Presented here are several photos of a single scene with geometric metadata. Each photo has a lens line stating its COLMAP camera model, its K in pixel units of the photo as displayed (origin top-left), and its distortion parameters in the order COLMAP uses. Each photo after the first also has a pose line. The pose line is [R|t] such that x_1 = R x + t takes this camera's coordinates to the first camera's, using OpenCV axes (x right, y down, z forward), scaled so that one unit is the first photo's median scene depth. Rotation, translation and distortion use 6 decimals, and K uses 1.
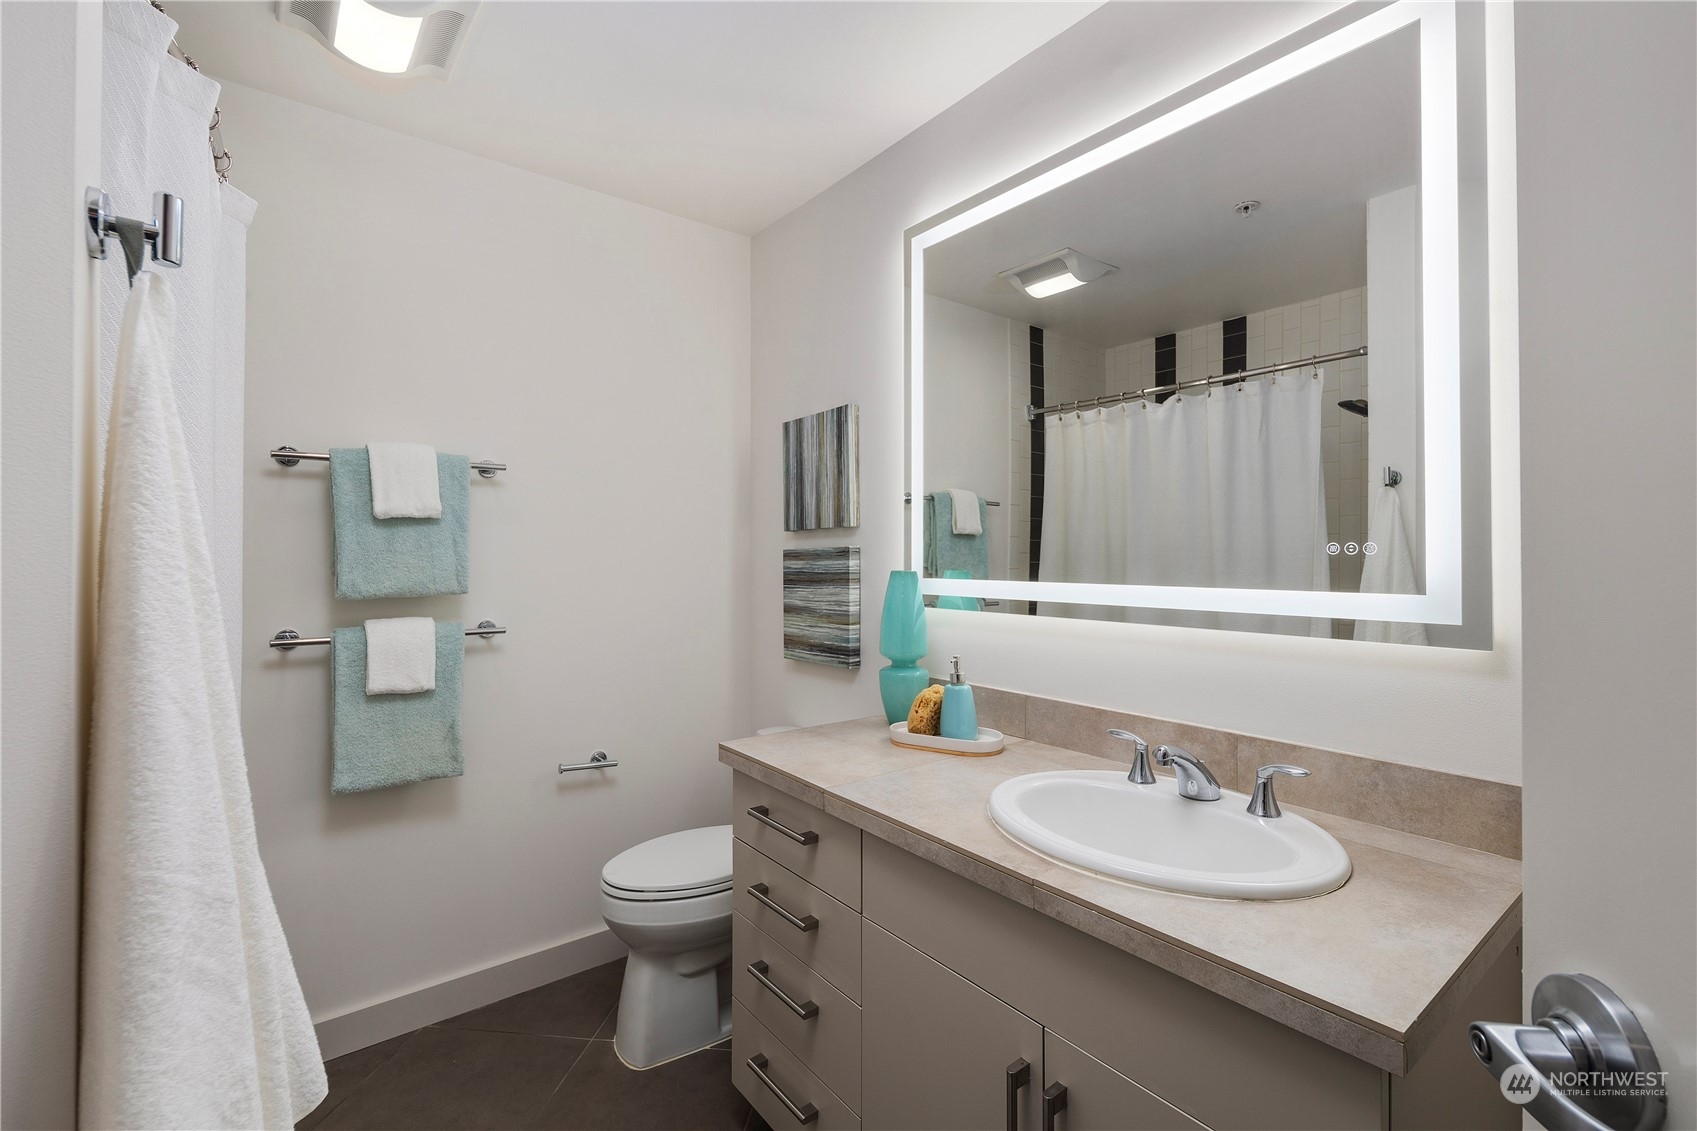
lens RADIAL K [[744.3, 0, 824.2], [0, 744.3, 563.4], [0, 0, 1]] dist [0.001371, 0.000177]
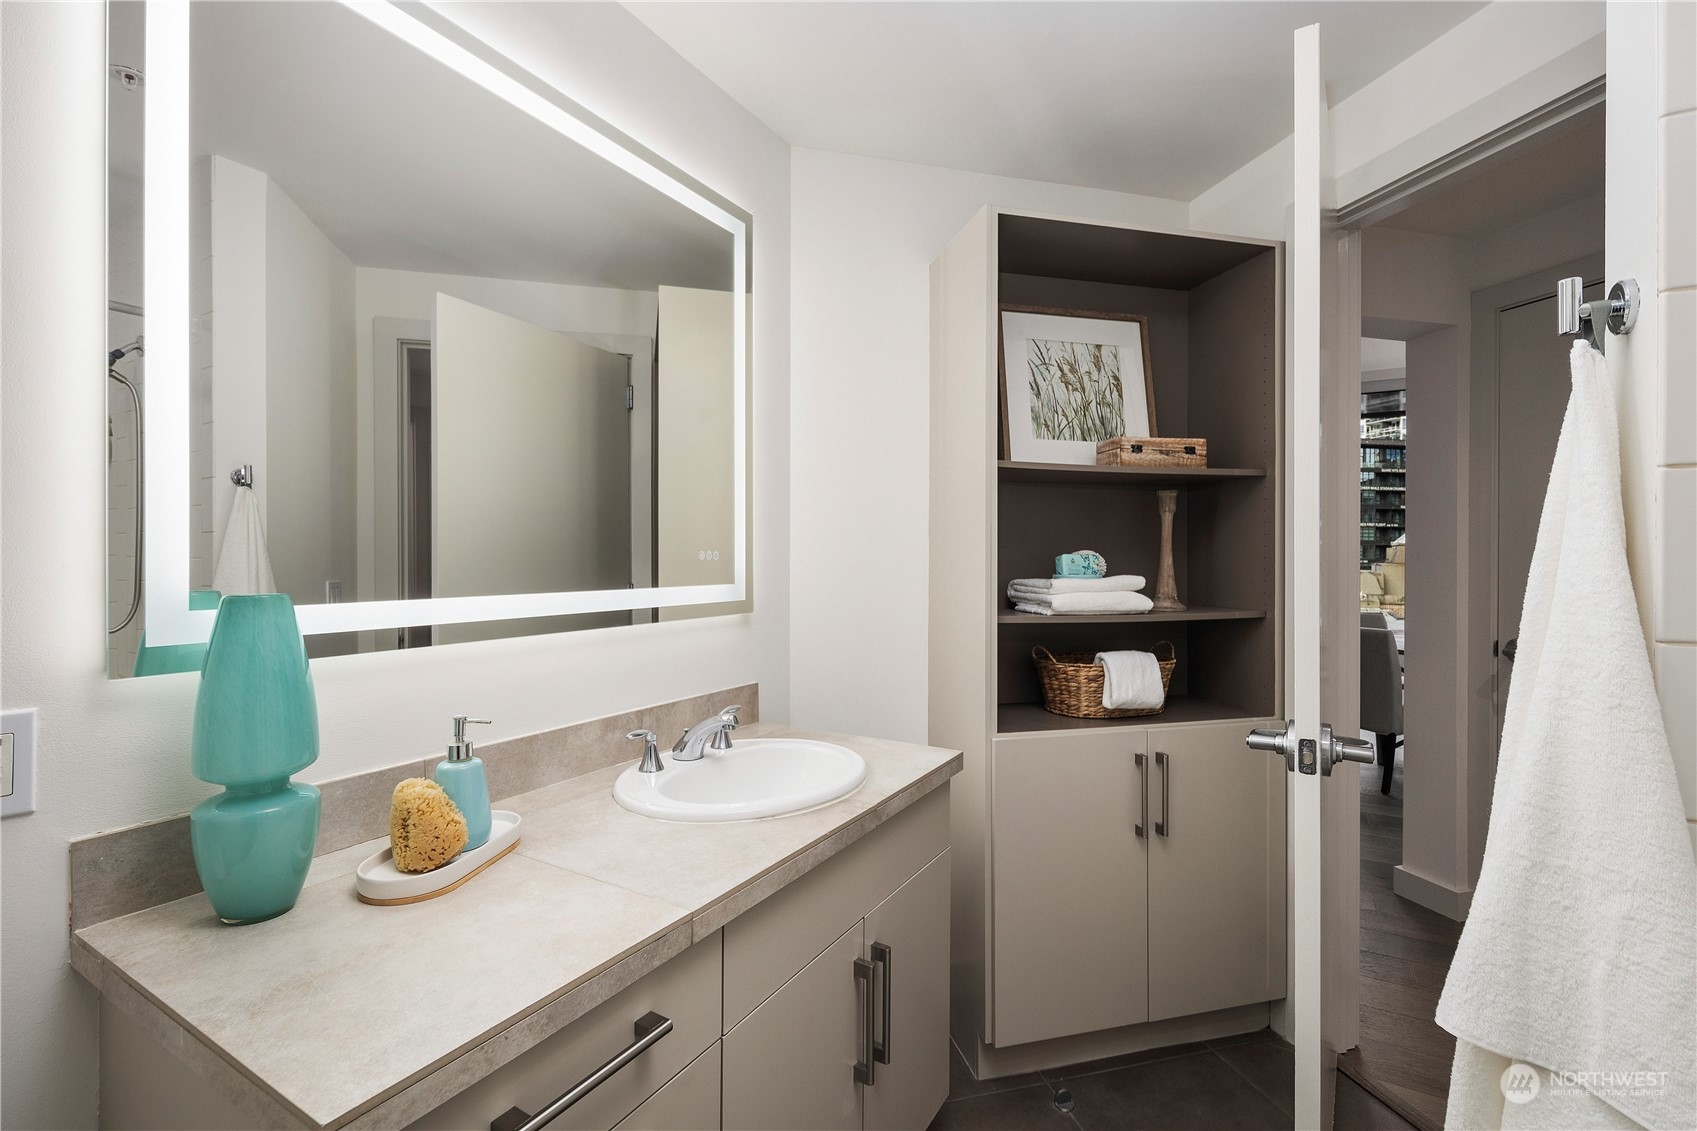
lens RADIAL K [[744.3, 0, 824.2], [0, 744.3, 563.4], [0, 0, 1]] dist [0.001371, 0.000177]
pose [[-0.361554, 0.007804, 0.932319, -0.658334], [0.026095, 0.999658, 0.001752, -0.001261], [-0.931986, 0.024963, -0.361634, 1.125175]]
